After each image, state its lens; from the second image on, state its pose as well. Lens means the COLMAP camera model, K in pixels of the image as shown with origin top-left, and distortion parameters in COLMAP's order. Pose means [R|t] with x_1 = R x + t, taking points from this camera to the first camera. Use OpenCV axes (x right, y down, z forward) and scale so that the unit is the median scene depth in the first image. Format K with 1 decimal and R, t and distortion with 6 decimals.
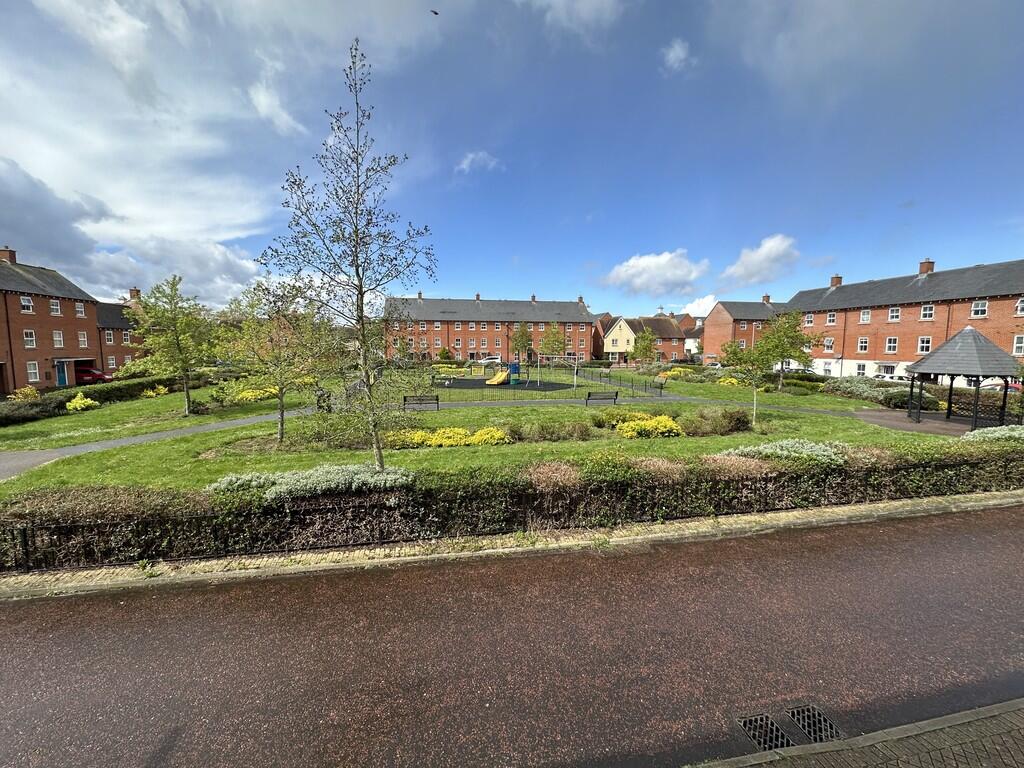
lens RADIAL K [[412.4, 0, 507.5], [0, 412.4, 386.6], [0, 0, 1]] dist [-0.008159, -0.000078]
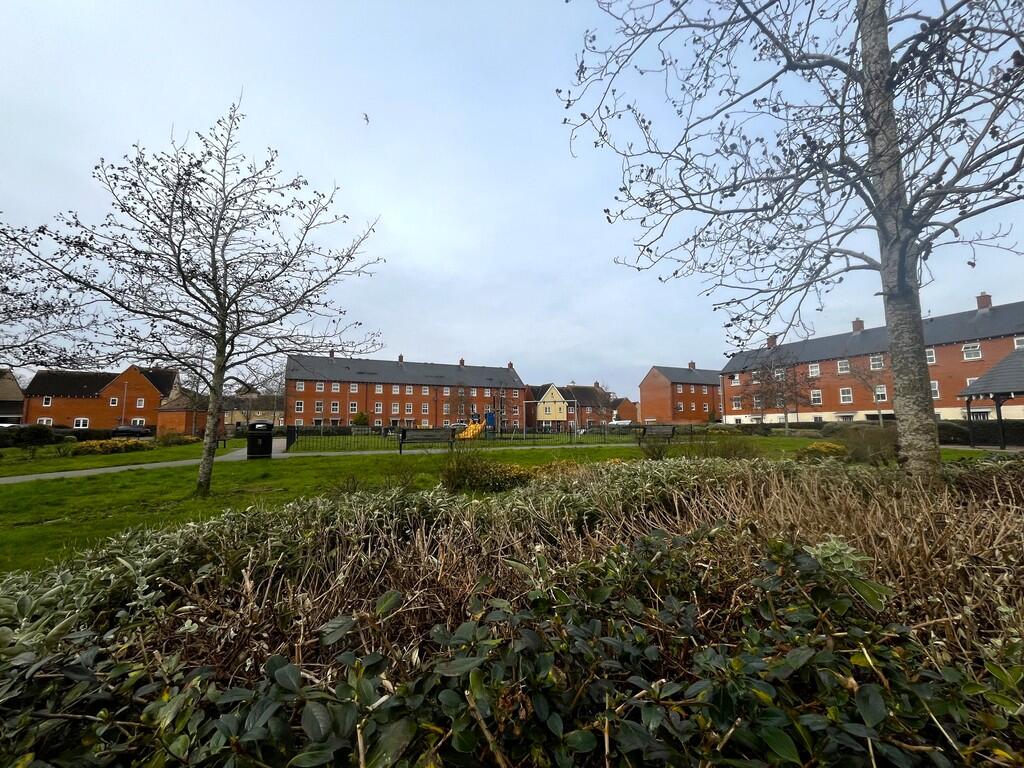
lens RADIAL K [[419.1, 0, 511.6], [0, 419.1, 383.6], [0, 0, 1]] dist [-0.010660, -0.000011]
pose [[0.967943, 0.017903, 0.250532, -0.133449], [0.033221, 0.979568, -0.198351, 0.045919], [-0.248964, 0.200316, 0.947571, 0.191768]]
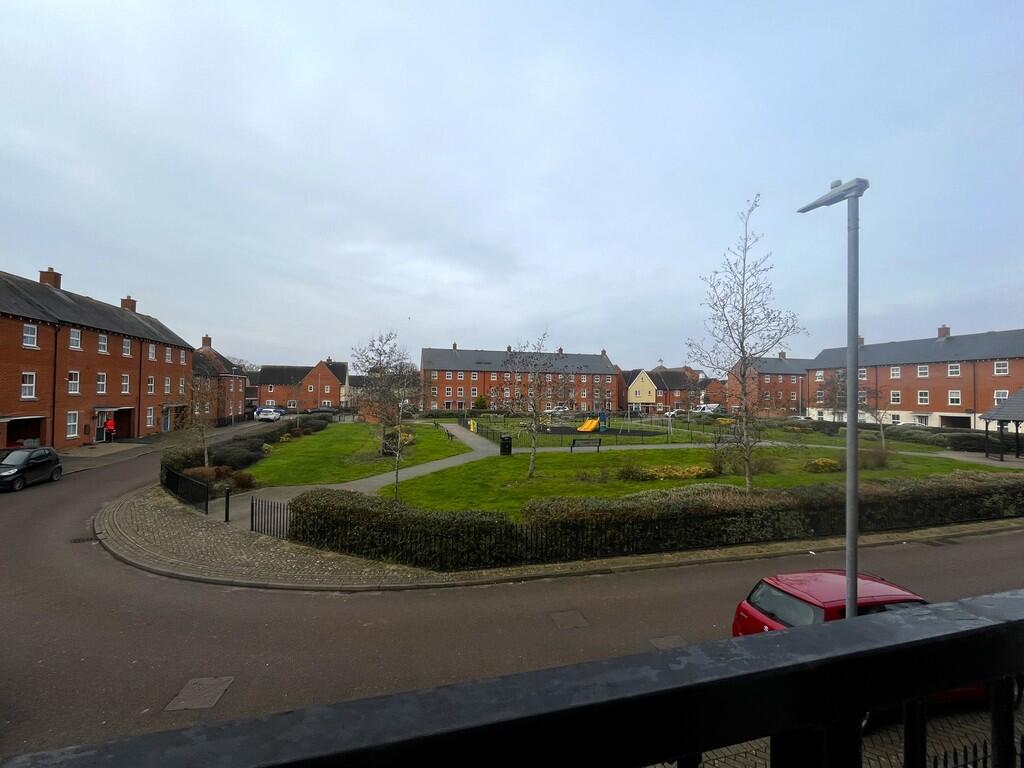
lens RADIAL K [[419.1, 0, 512.7], [0, 419.1, 386.7], [0, 0, 1]] dist [-0.010660, -0.000011]
pose [[0.997827, 0.010122, 0.065110, -0.263607], [-0.002209, 0.992715, -0.120463, 0.009447], [-0.065855, 0.120057, 0.990580, -0.072488]]
